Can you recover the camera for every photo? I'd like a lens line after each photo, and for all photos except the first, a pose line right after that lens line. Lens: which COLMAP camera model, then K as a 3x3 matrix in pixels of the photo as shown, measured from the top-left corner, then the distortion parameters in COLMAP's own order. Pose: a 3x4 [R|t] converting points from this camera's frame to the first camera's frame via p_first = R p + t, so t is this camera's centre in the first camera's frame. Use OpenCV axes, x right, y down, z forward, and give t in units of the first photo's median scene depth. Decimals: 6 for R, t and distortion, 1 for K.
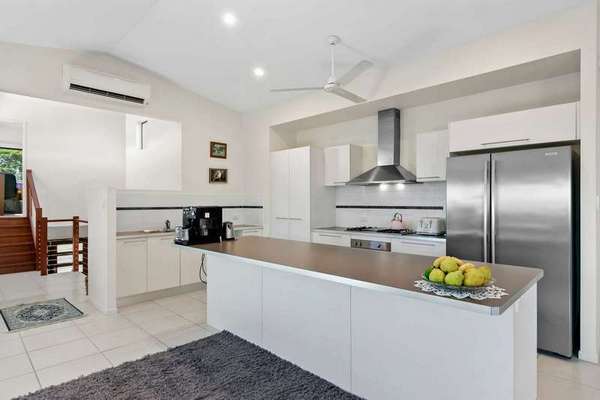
lens RADIAL K [[338.7, 0, 309.0], [0, 338.7, 200.0], [0, 0, 1]] dist [-0.002039, 0.000296]
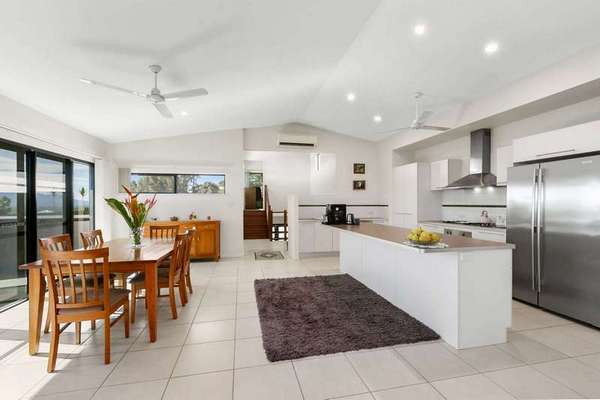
lens RADIAL K [[267.9, 0, 300.0], [0, 267.9, 200.0], [0, 0, 1]] dist [0.000089, 0.000071]
pose [[0.839953, -0.005818, -0.542628, 0.220321], [0.003449, 0.999980, -0.005383, 0.002065], [0.542649, 0.002650, 0.839956, -0.227519]]
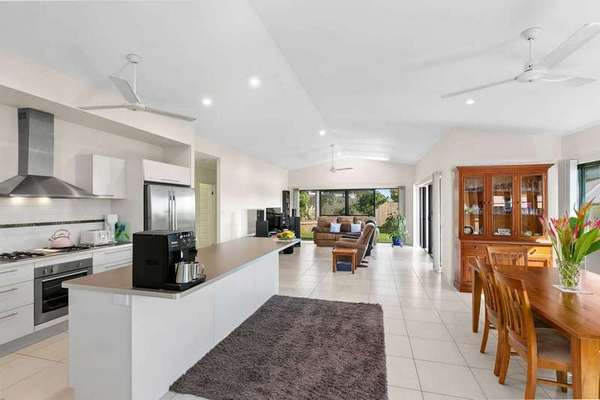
lens RADIAL K [[267.9, 0, 300.0], [0, 267.9, 200.0], [0, 0, 1]] dist [0.000089, 0.000071]
pose [[-0.485978, 0.019116, 0.873762, -0.699291], [0.001442, 0.999777, -0.021071, -0.026952], [-0.873970, -0.008980, -0.485897, 0.771607]]
